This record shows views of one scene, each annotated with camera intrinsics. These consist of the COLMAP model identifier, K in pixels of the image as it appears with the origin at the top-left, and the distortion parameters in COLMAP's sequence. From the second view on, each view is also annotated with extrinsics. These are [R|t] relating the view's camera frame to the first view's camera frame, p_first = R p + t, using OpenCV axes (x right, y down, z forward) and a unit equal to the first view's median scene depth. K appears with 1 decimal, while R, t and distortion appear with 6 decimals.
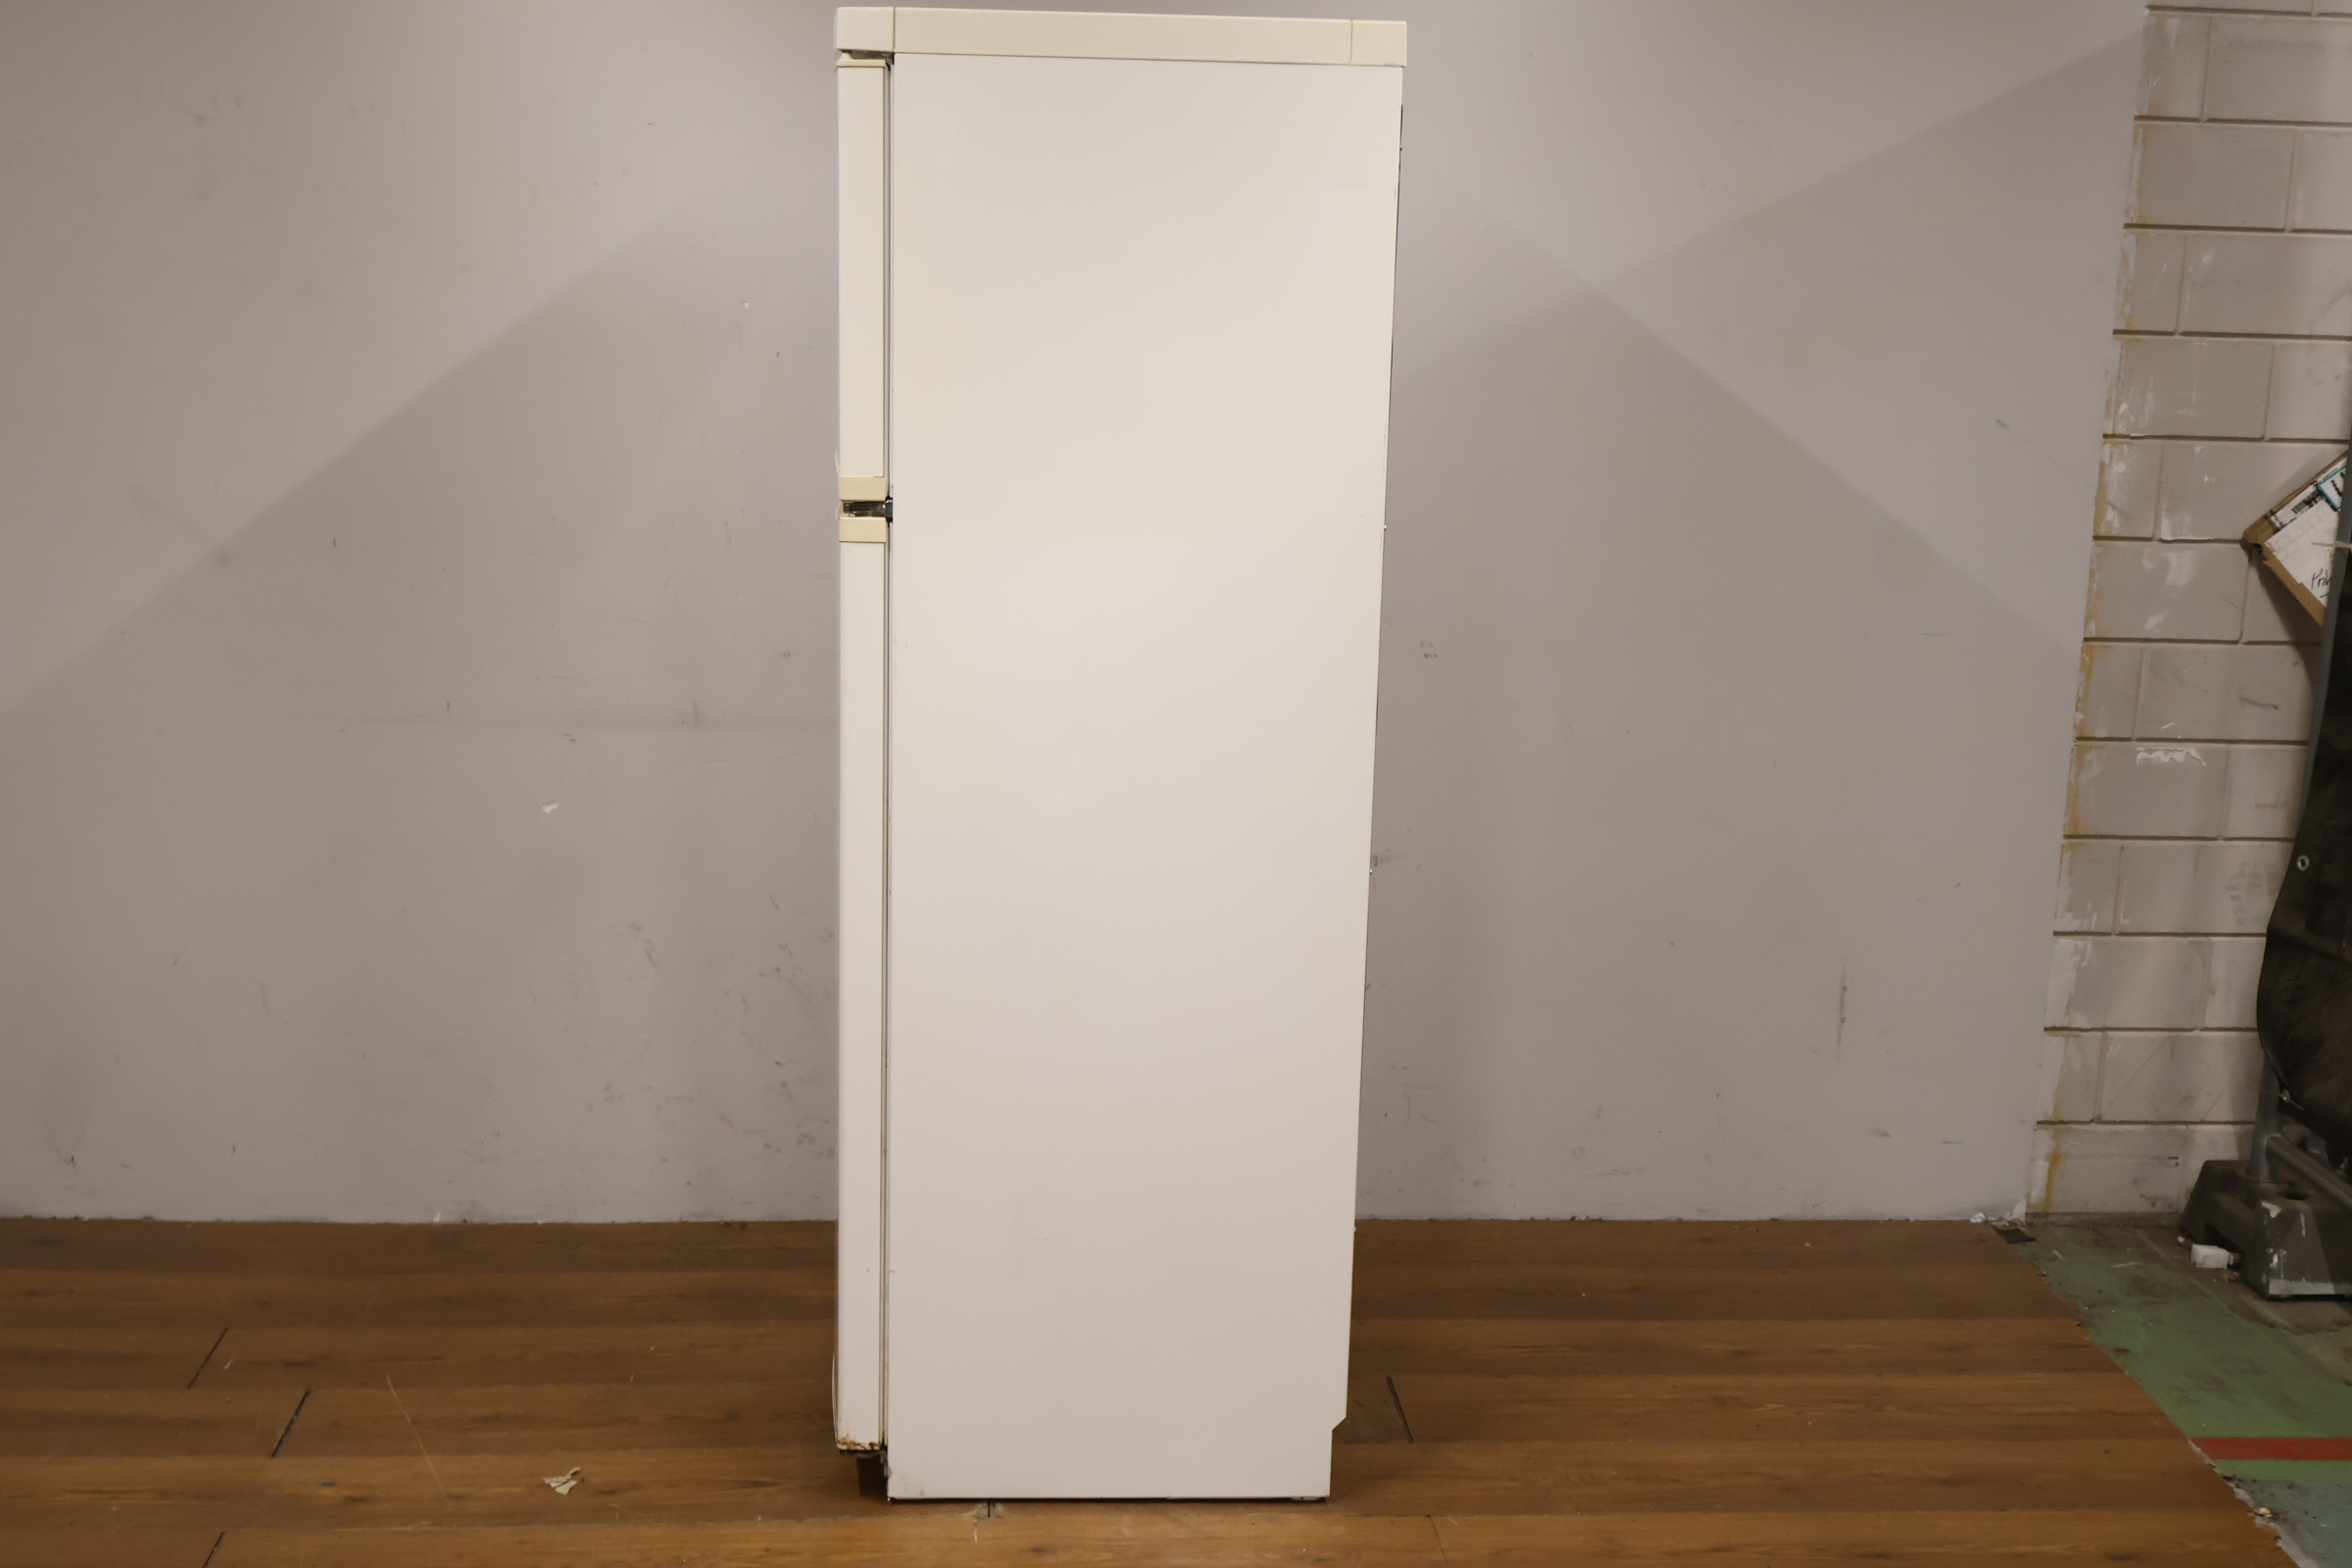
lens RADIAL K [[2722.7, 0, 1161.4], [0, 2722.7, 785.8], [0, 0, 1]] dist [-0.002335, 0.008903]
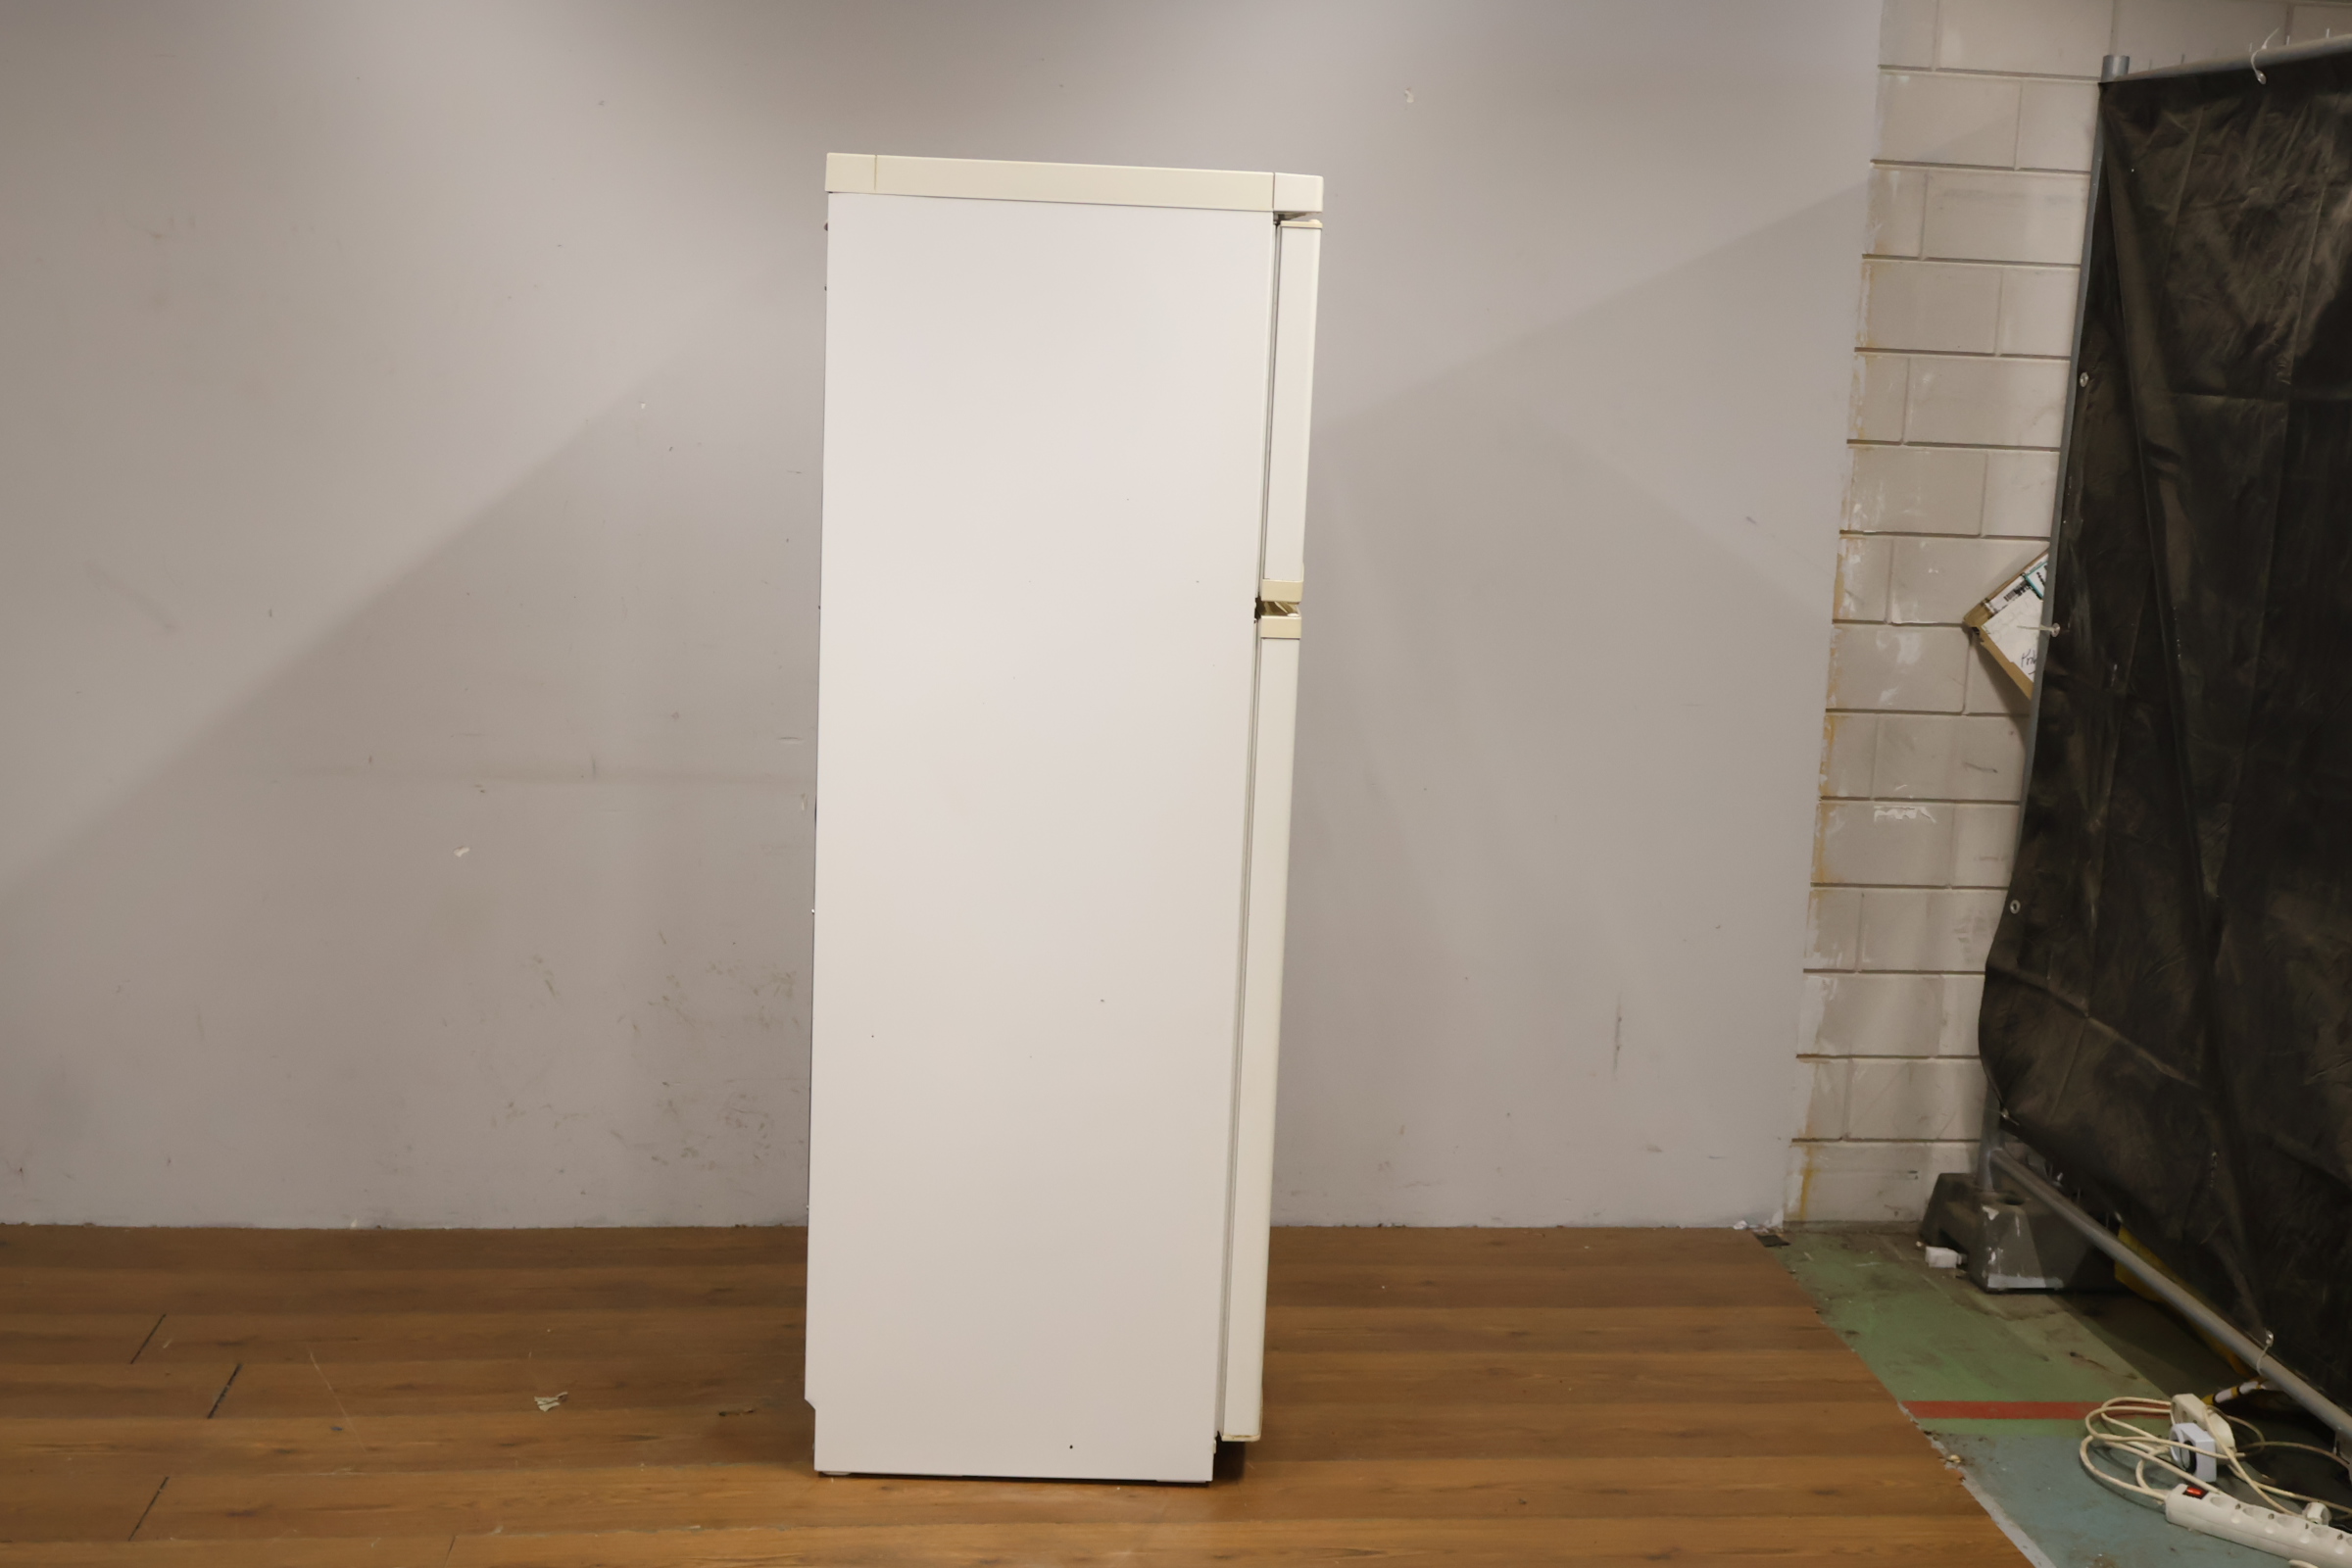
lens RADIAL K [[2724.9, 0, 1170.6], [0, 2724.9, 788.8], [0, 0, 1]] dist [0.003721, 0.017627]
pose [[0.999260, 0.004843, 0.038145, 0.022426], [-0.003494, 0.999369, -0.035340, 0.020326], [-0.038292, 0.035180, 0.998647, -0.125851]]
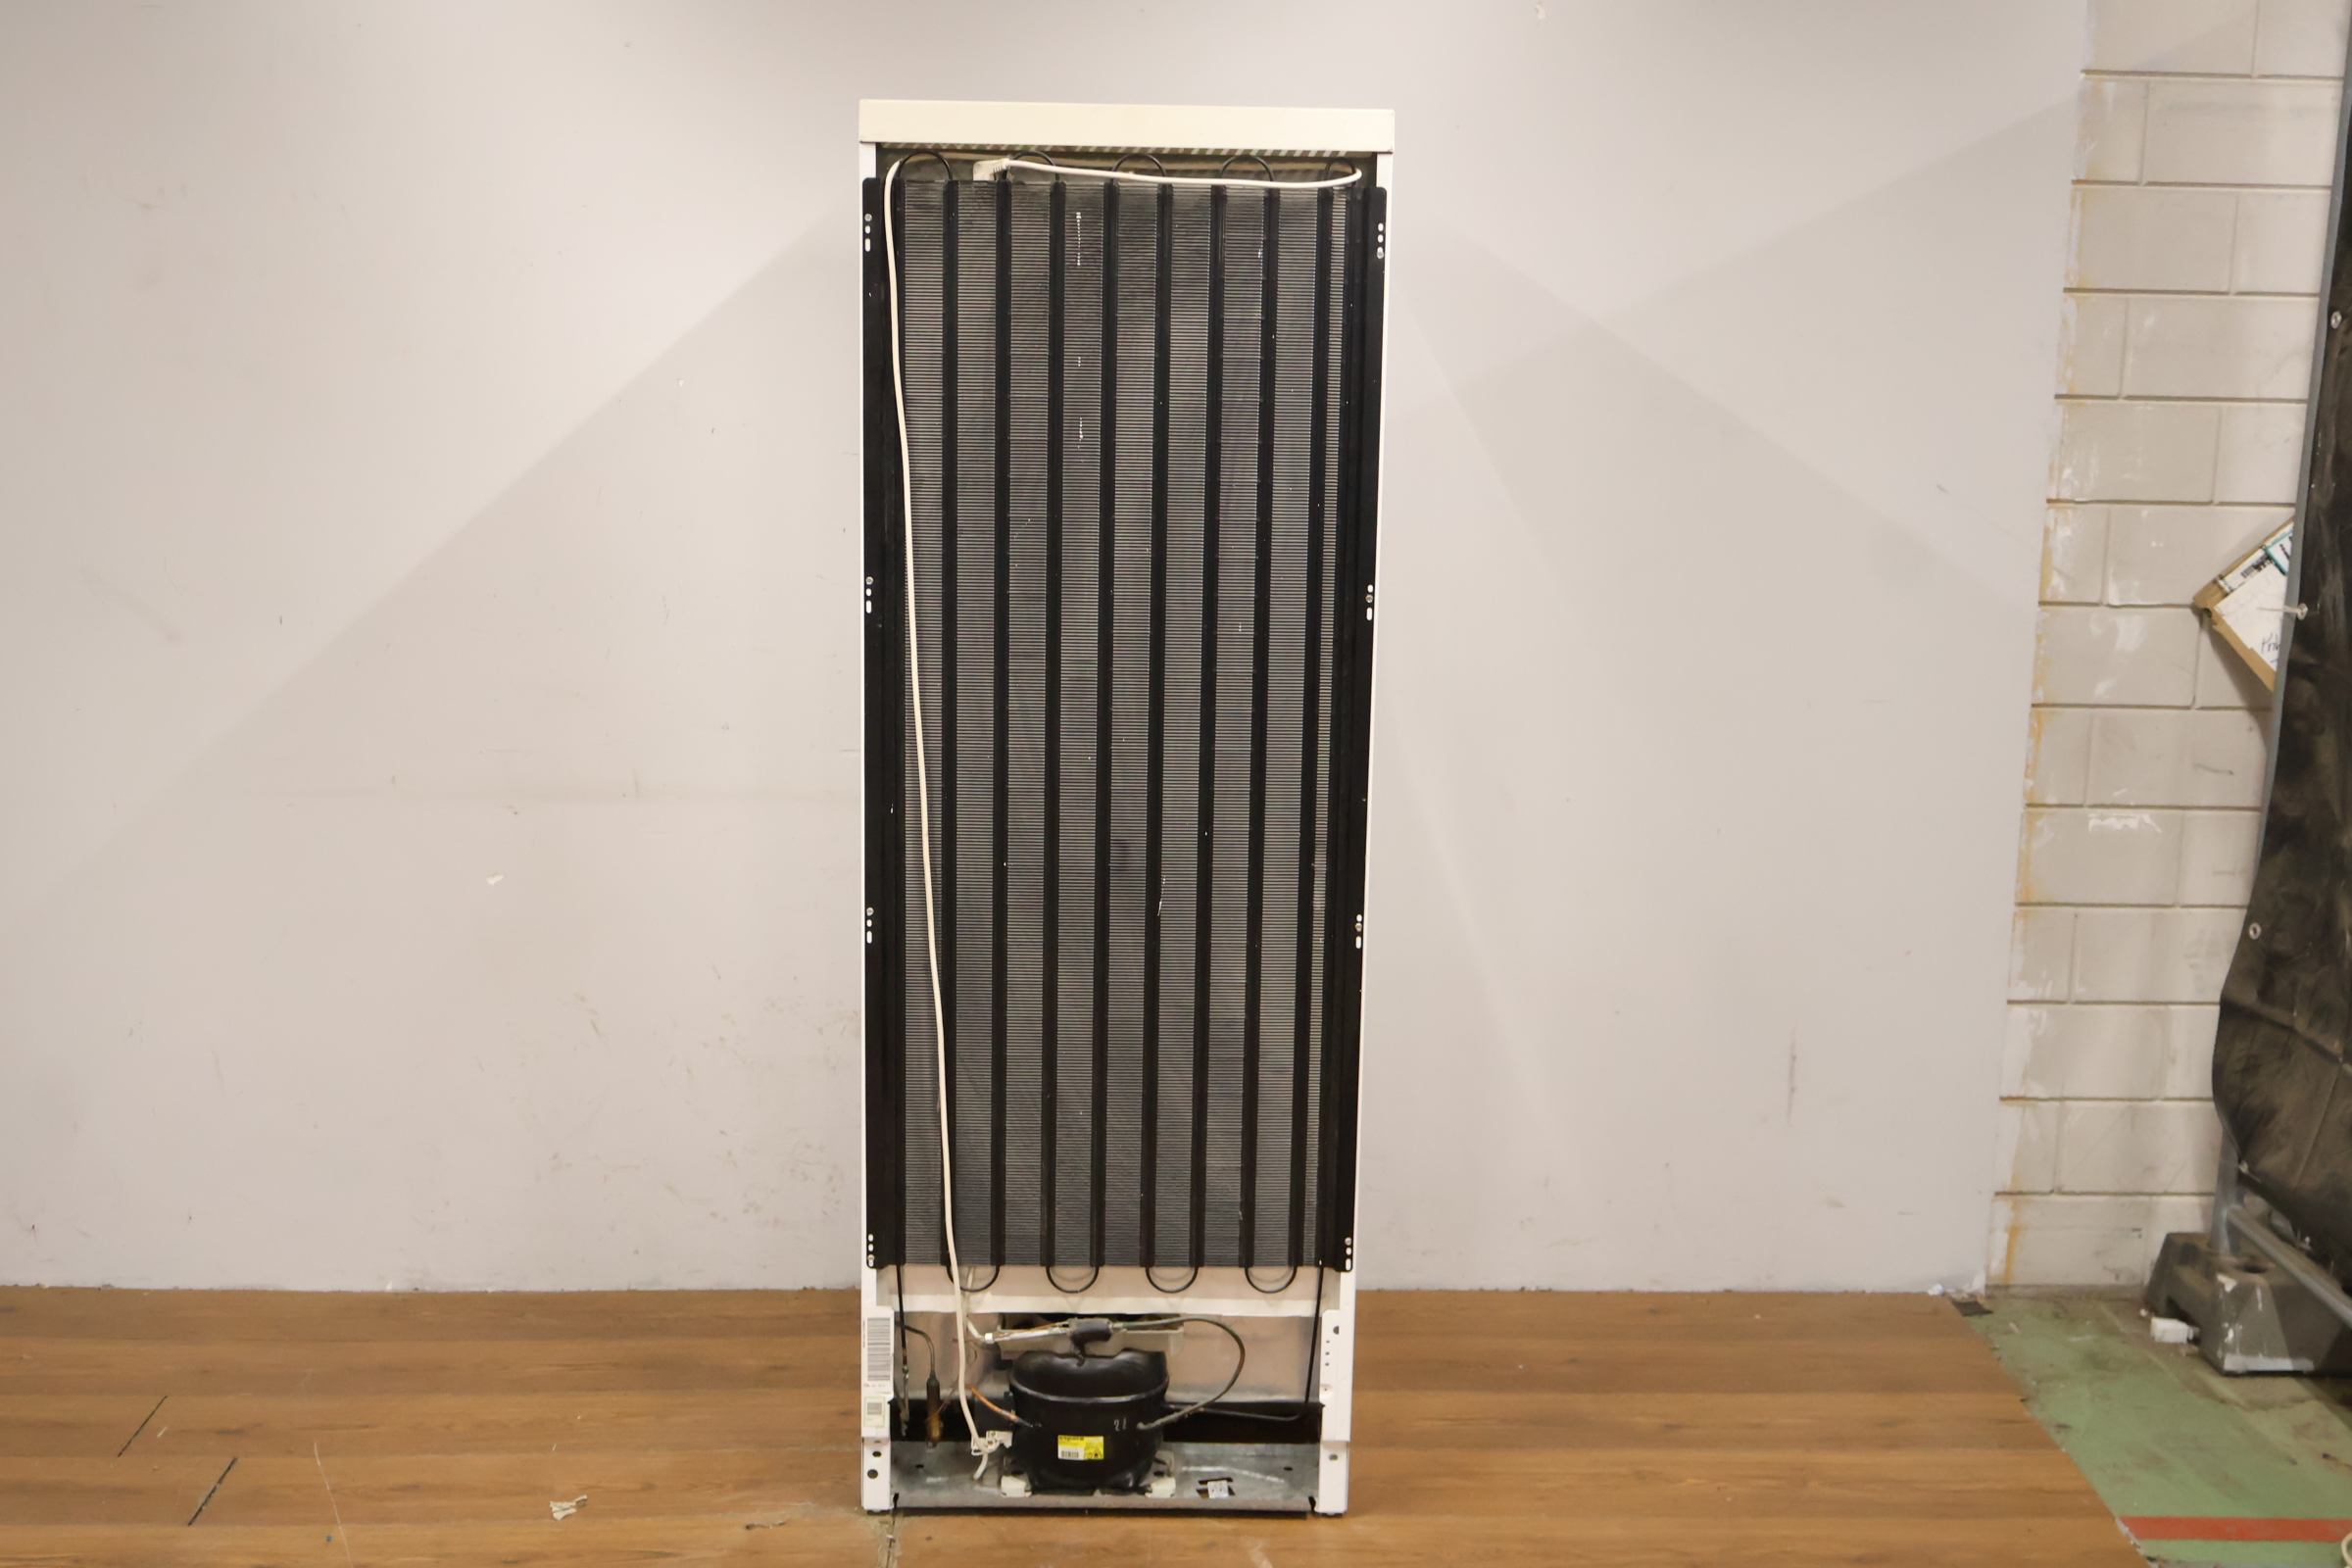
lens RADIAL K [[2727.2, 0, 1181.9], [0, 2727.2, 789.5], [0, 0, 1]] dist [0.012176, 0.002124]
pose [[0.999298, -0.003619, -0.037290, 0.067058], [0.002918, 0.999818, -0.018849, -0.005398], [0.037351, 0.018727, 0.999127, -0.005314]]
